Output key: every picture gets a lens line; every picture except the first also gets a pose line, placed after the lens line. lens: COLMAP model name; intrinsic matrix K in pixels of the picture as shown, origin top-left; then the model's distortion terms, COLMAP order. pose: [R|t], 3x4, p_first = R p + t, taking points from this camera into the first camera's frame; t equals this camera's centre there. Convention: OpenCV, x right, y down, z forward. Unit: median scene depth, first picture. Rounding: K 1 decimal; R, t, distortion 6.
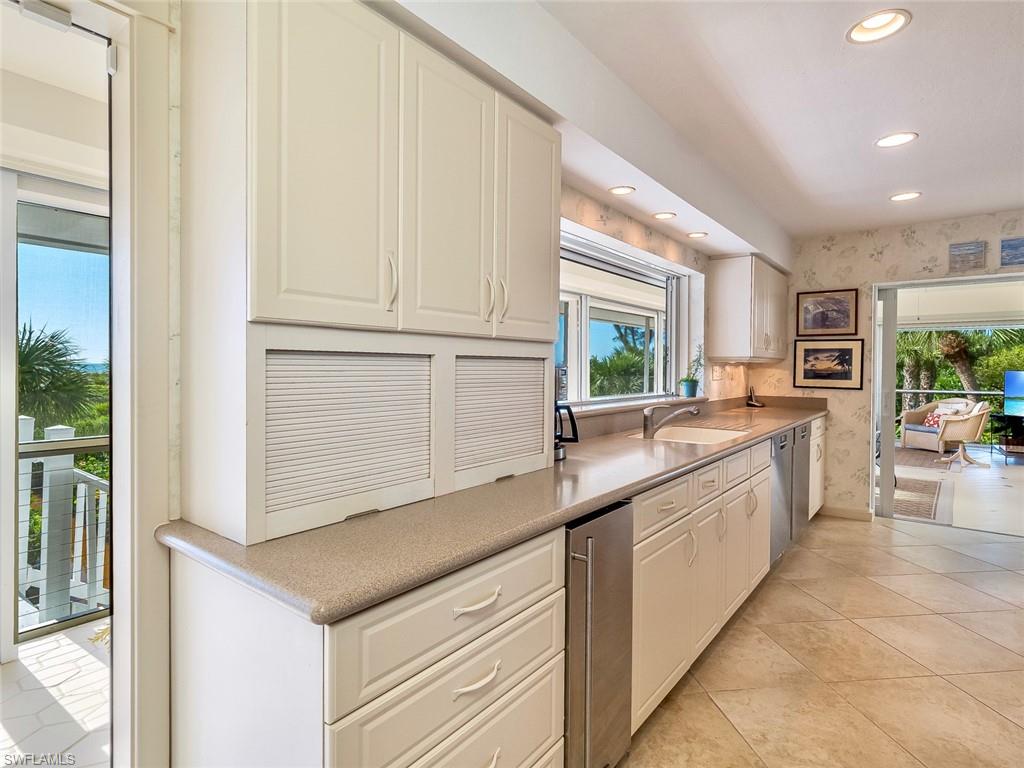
lens RADIAL K [[535.4, 0, 513.3], [0, 535.4, 377.9], [0, 0, 1]] dist [-0.000180, -0.000160]
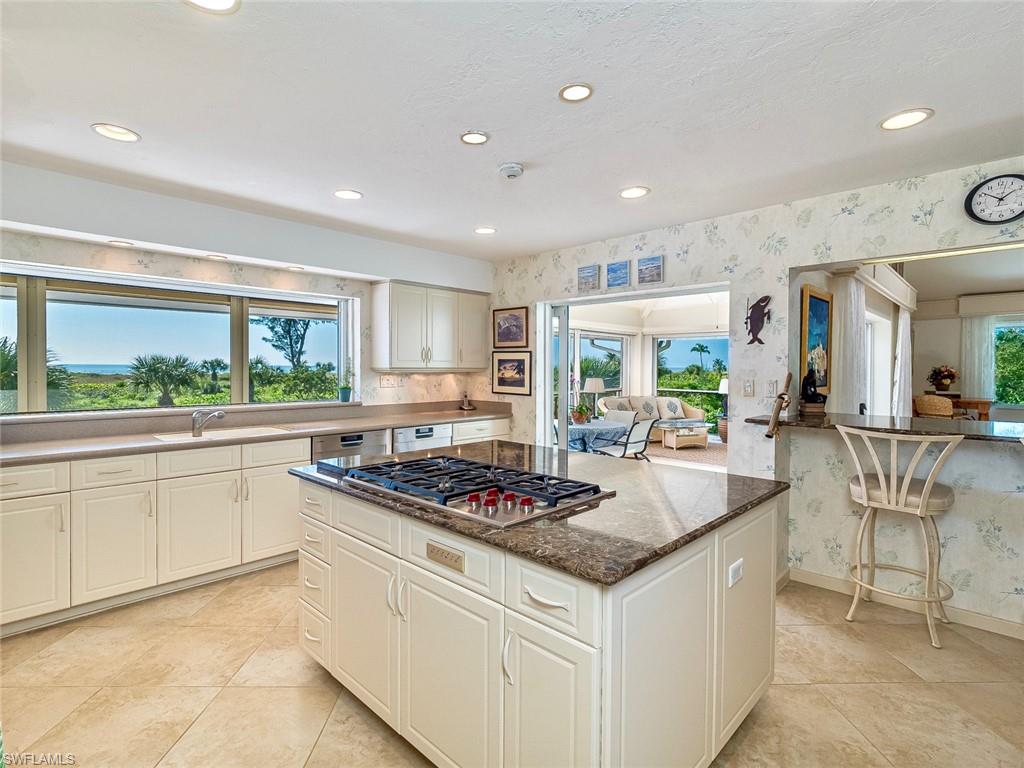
lens RADIAL K [[511.0, 0, 506.3], [0, 511.0, 372.0], [0, 0, 1]] dist [0.011654, -0.001117]
pose [[0.994153, 0.001554, -0.107966, 0.705154], [-0.002470, 0.999962, -0.008354, -0.018784], [0.107949, 0.008572, 0.994119, -0.076321]]
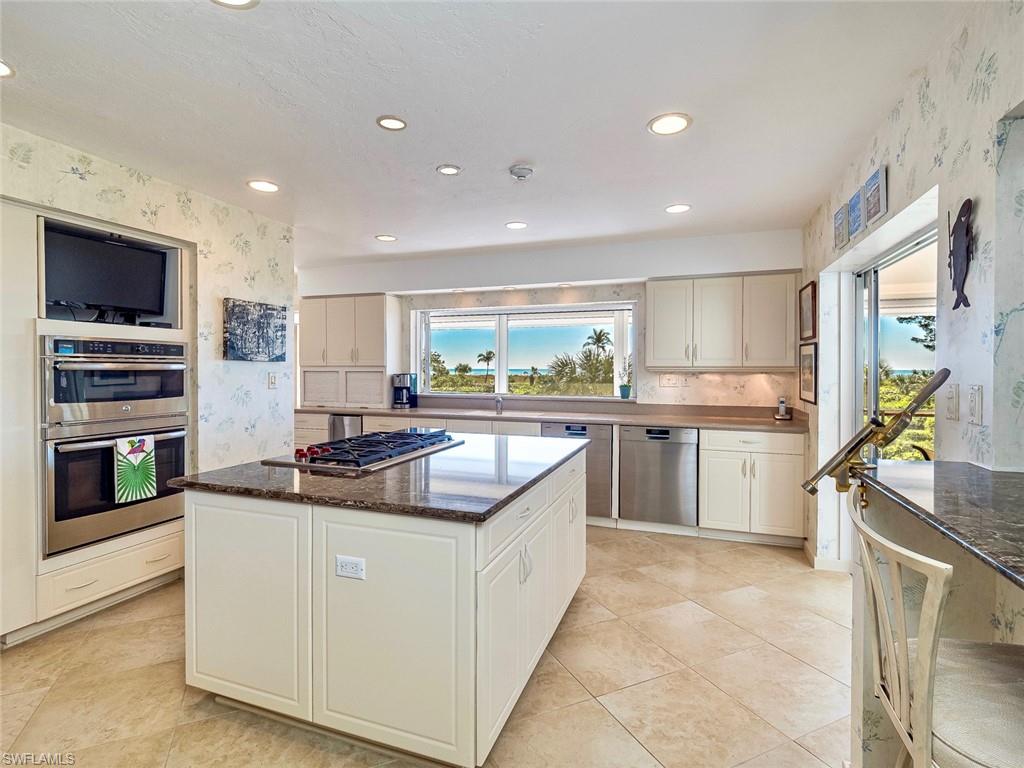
lens RADIAL K [[511.0, 0, 506.3], [0, 511.0, 372.0], [0, 0, 1]] dist [0.011654, -0.001117]
pose [[0.303605, 0.004070, -0.952789, 1.229657], [-0.021262, 0.999771, -0.002504, -0.015887], [0.952561, 0.021018, 0.303622, 0.312223]]
